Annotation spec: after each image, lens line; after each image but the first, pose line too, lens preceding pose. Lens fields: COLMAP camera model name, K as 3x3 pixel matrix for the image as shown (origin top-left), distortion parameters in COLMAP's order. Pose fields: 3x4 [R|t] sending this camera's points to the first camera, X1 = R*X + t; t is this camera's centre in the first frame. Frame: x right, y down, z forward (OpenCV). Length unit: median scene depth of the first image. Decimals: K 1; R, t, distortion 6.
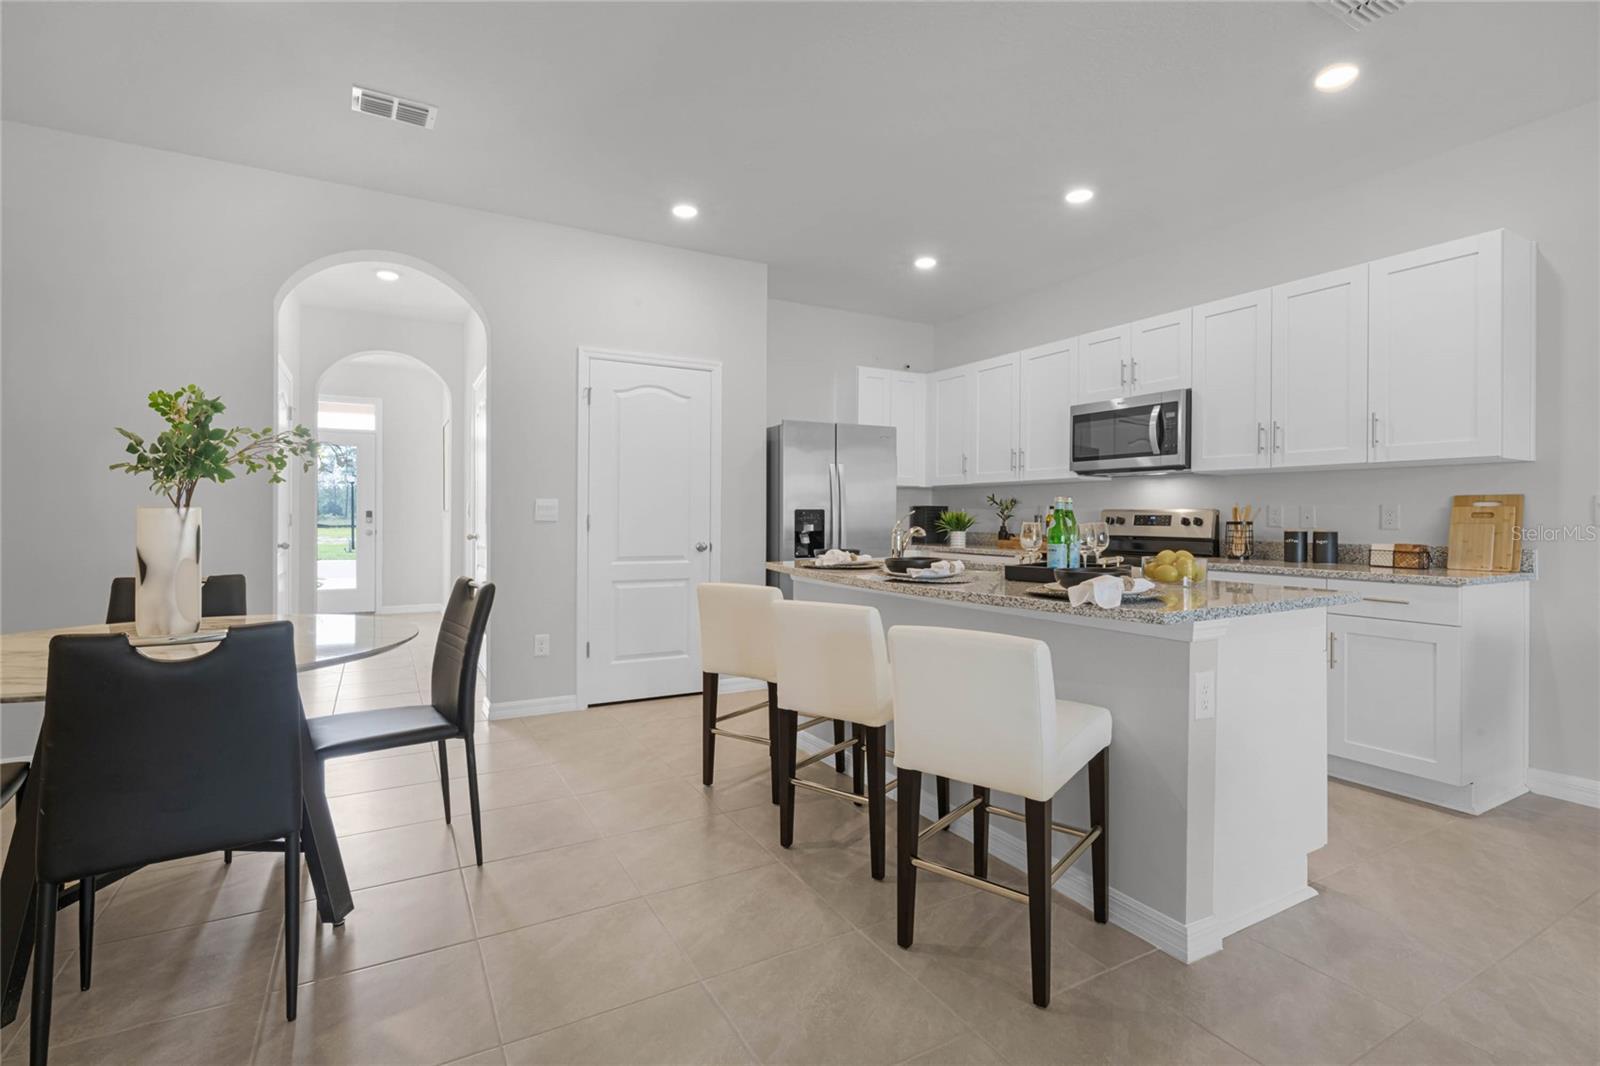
lens RADIAL K [[761.5, 0, 804.2], [0, 761.5, 514.4], [0, 0, 1]] dist [-0.004470, 0.001432]
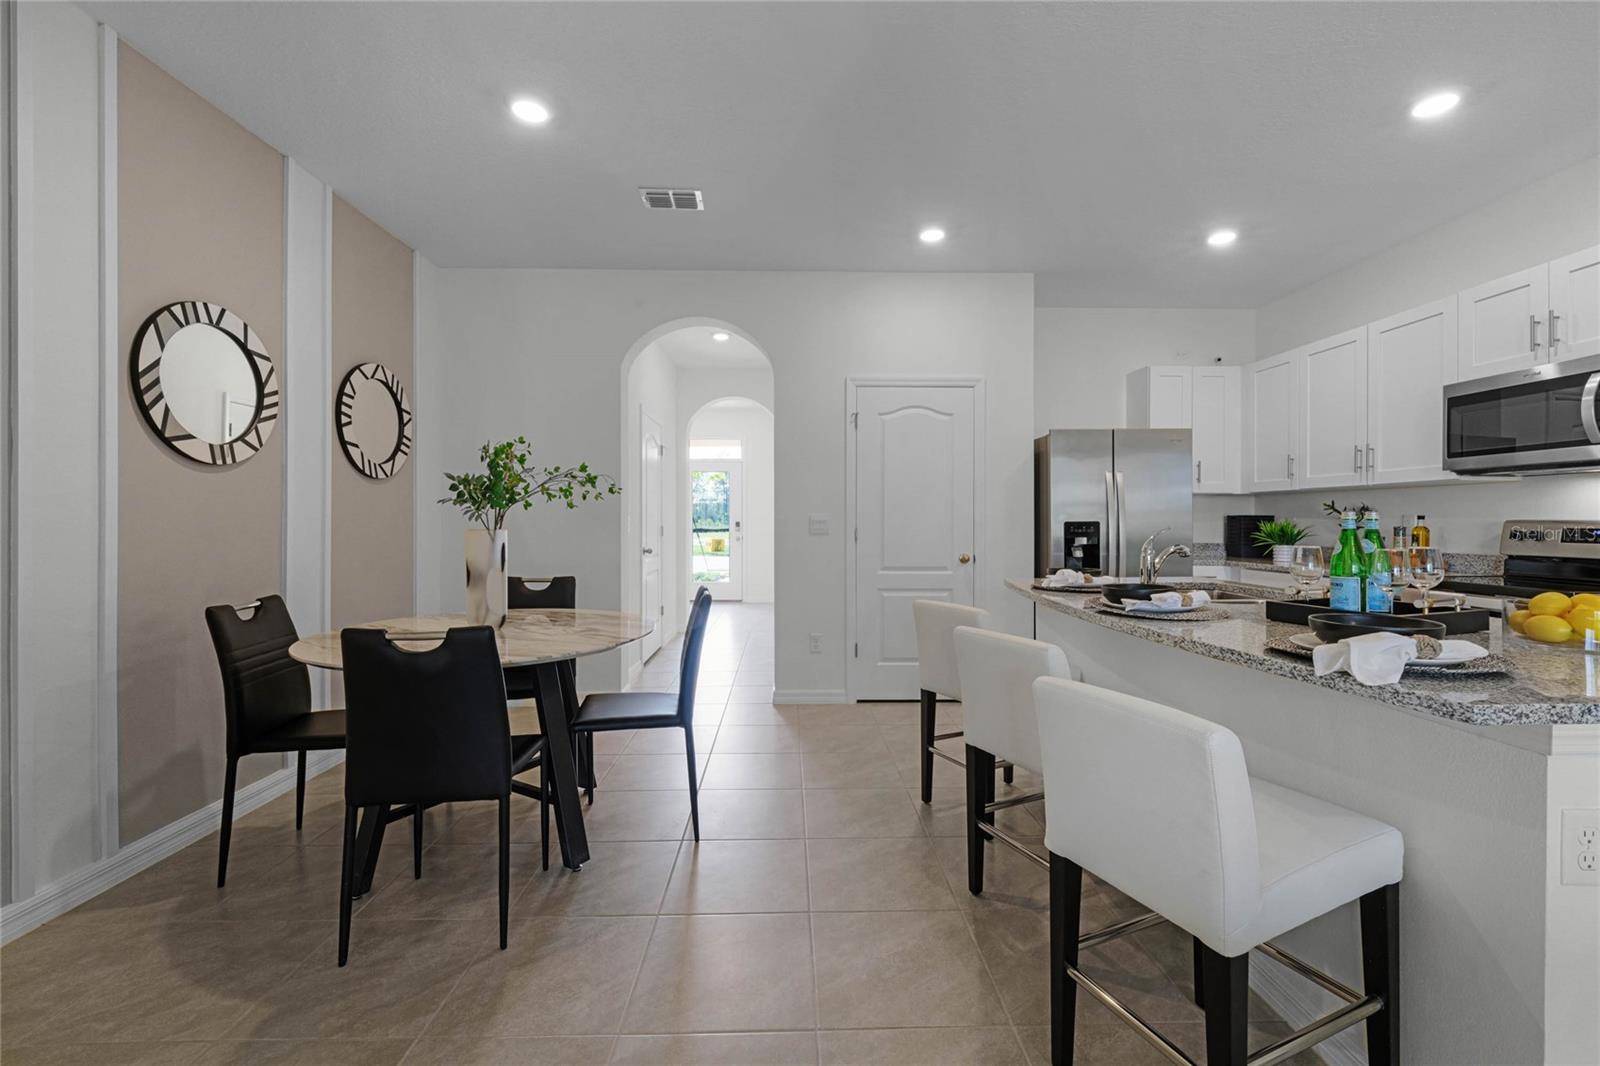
lens RADIAL K [[668.6, 0, 795.3], [0, 668.6, 518.4], [0, 0, 1]] dist [-0.003248, 0.001222]
pose [[0.879914, -0.006397, -0.475090, 0.118386], [0.005188, 0.999979, -0.003858, -0.012116], [0.475105, 0.000930, 0.879929, 0.122608]]
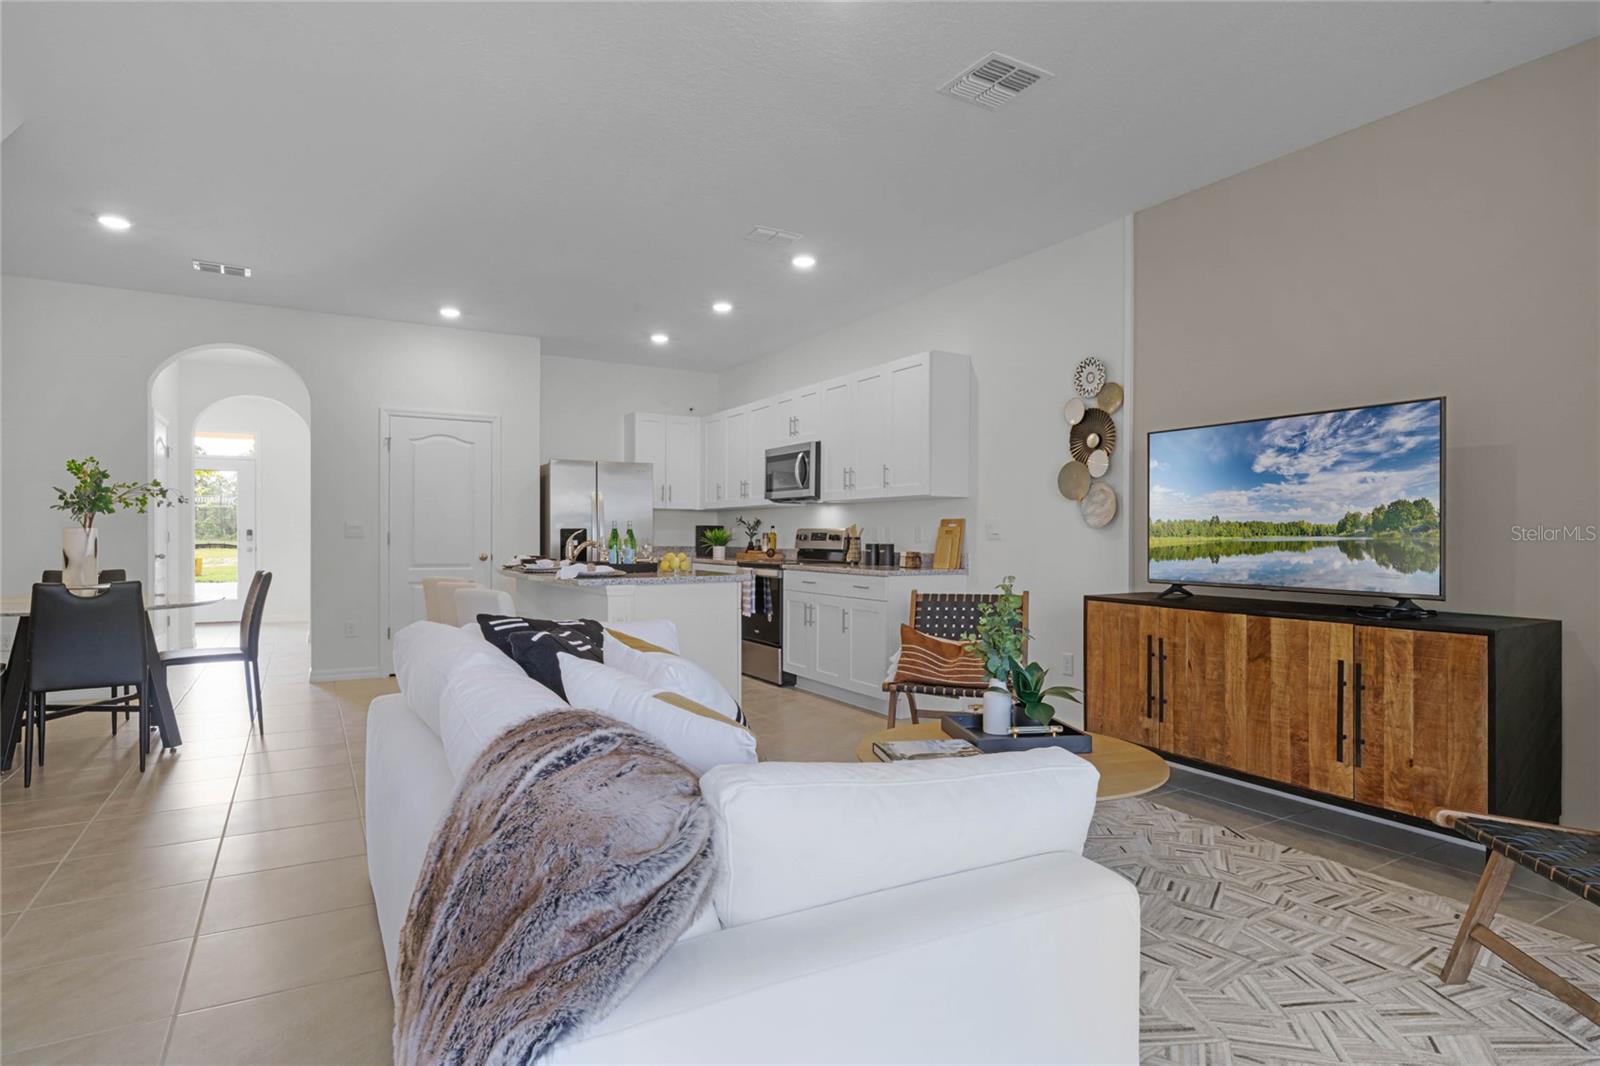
lens RADIAL K [[878.8, 0, 803.5], [0, 878.8, 540.7], [0, 0, 1]] dist [0.003055, -0.003874]
pose [[0.999966, -0.000413, 0.008253, 0.510119], [0.000348, 0.999969, 0.007897, 0.003027], [-0.008256, -0.007894, 0.999935, -0.649361]]
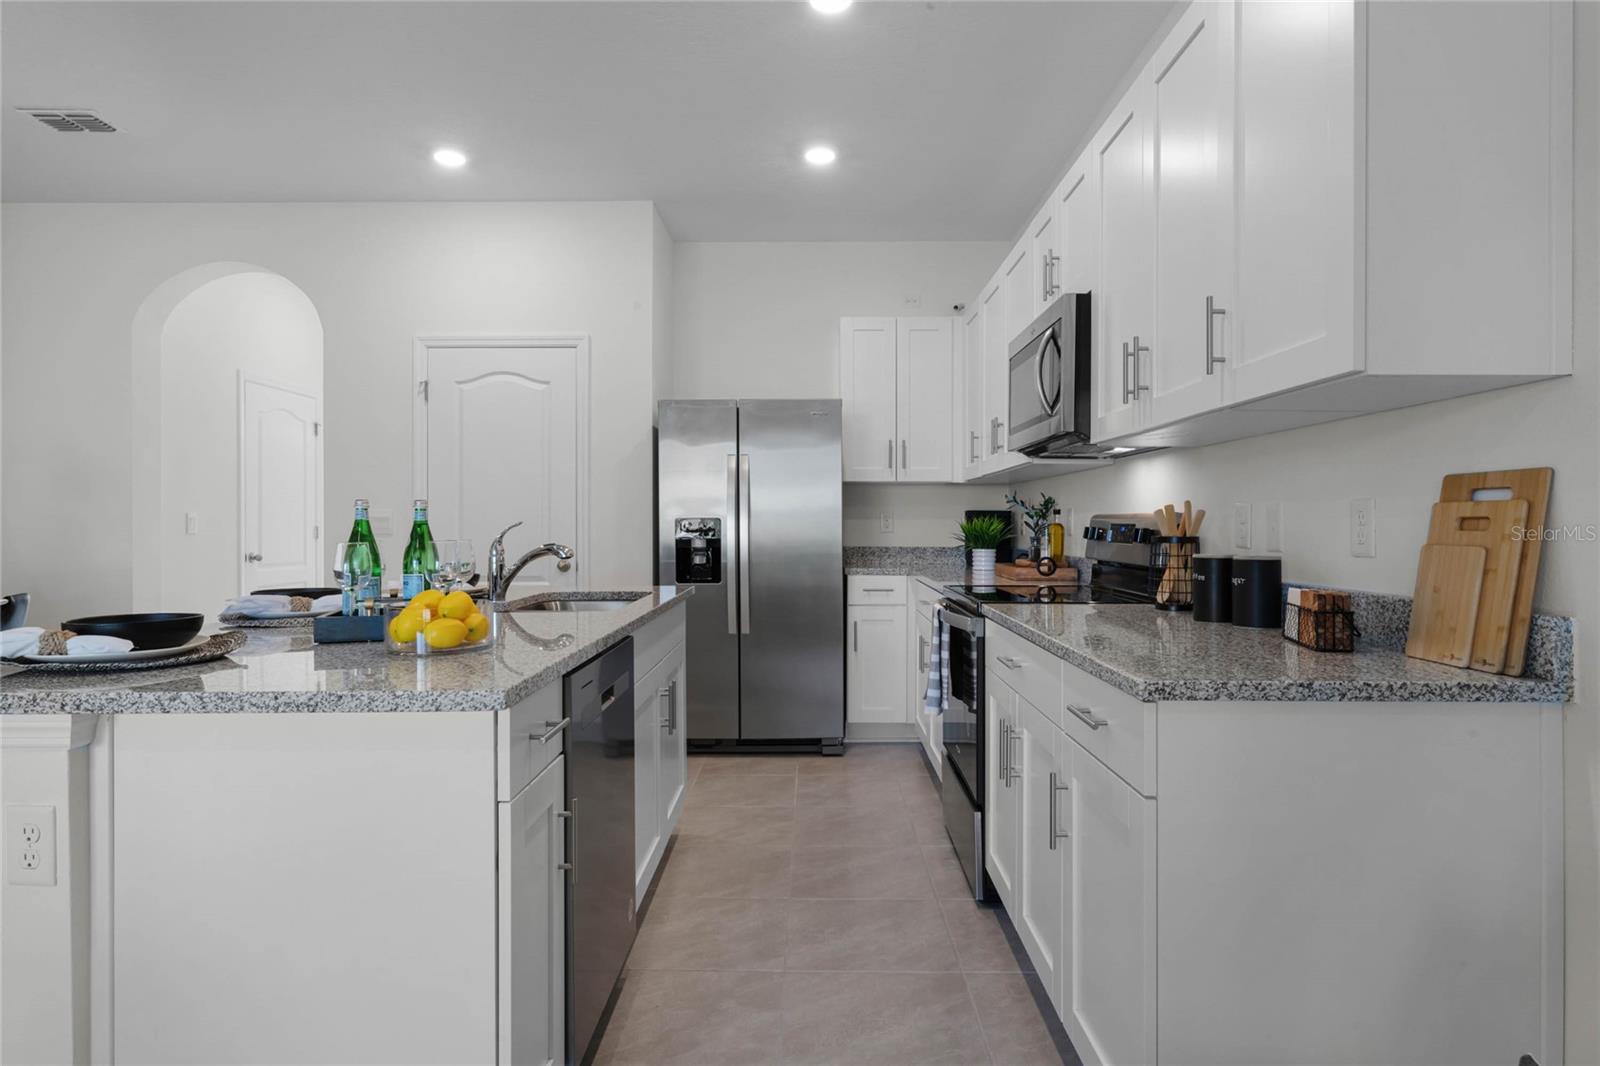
lens RADIAL K [[917.3, 0, 787.0], [0, 917.3, 522.5], [0, 0, 1]] dist [-0.005359, 0.003090]
pose [[0.859787, -0.005632, -0.510622, 0.719017], [0.006049, 0.999981, -0.000843, -0.001414], [0.510617, -0.002364, 0.859805, 0.362346]]
